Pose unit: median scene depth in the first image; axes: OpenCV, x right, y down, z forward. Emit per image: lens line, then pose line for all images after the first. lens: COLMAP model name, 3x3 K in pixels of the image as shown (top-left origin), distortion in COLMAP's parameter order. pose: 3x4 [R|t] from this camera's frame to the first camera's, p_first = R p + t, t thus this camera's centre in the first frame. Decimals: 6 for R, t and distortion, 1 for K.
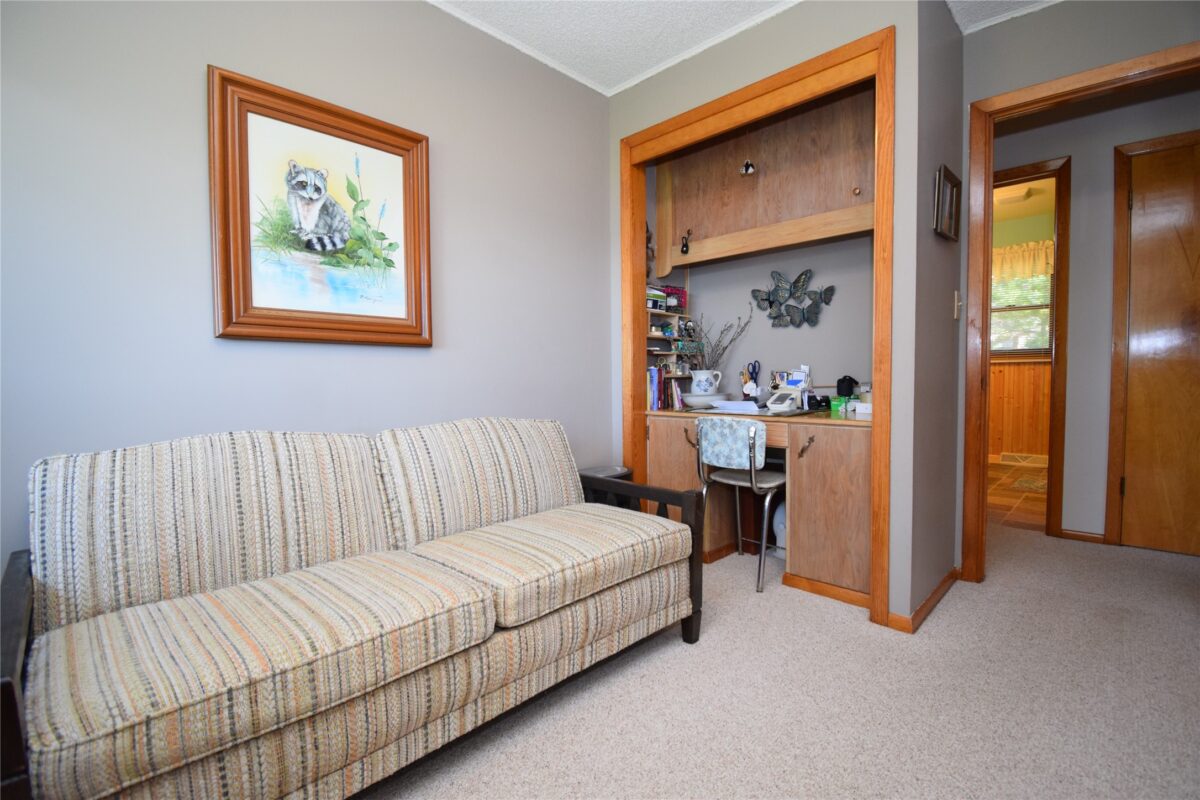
lens RADIAL K [[530.7, 0, 605.0], [0, 530.7, 402.8], [0, 0, 1]] dist [0.019864, -0.022540]
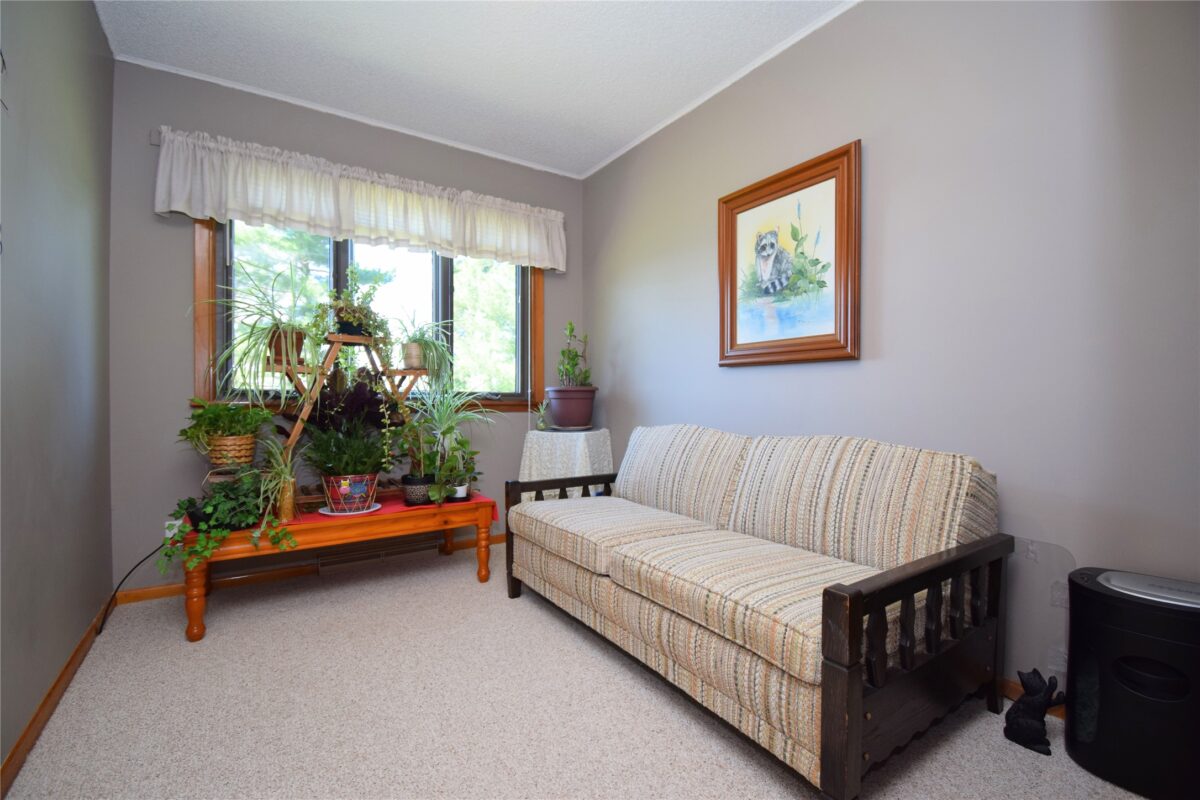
lens RADIAL K [[530.7, 0, 605.0], [0, 530.7, 402.8], [0, 0, 1]] dist [0.019864, -0.022540]
pose [[-0.202093, 0.014097, -0.979265, 0.818467], [-0.048764, 0.998511, 0.024438, -0.034723], [0.978152, 0.052692, -0.201105, 0.901905]]
